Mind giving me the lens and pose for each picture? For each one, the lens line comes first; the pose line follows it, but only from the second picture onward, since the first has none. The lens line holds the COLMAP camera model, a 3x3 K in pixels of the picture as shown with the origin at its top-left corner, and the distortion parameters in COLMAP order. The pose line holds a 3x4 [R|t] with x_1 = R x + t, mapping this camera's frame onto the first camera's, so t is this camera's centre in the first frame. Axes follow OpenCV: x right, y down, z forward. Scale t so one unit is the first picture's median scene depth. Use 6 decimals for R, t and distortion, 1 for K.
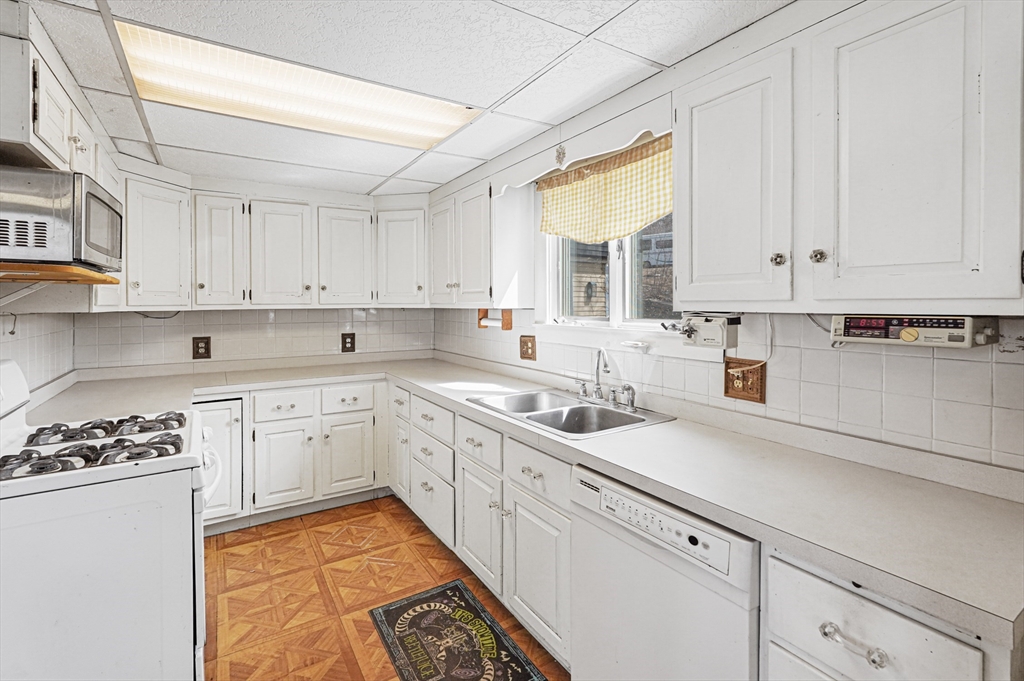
lens RADIAL K [[479.7, 0, 528.2], [0, 479.7, 308.7], [0, 0, 1]] dist [-0.003464, 0.000313]
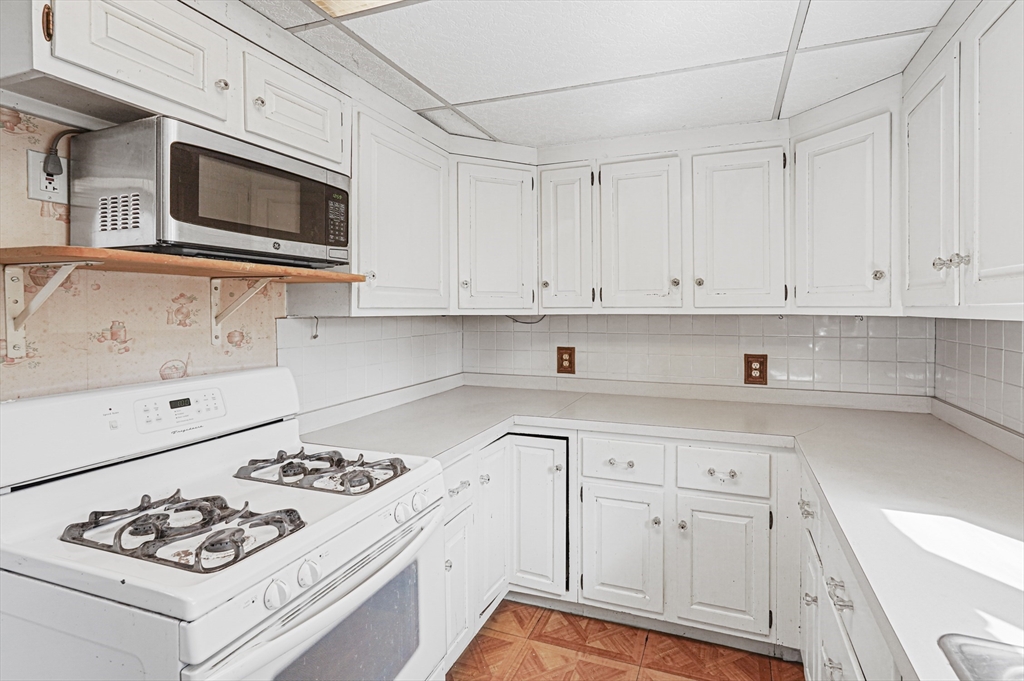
lens RADIAL K [[506.1, 0, 512.7], [0, 506.1, 310.9], [0, 0, 1]] dist [-0.012956, 0.000481]
pose [[0.574080, 0.006952, -0.818770, -0.023252], [-0.010365, 0.999946, 0.001223, -0.003804], [0.818734, 0.007784, 0.574121, 0.454977]]
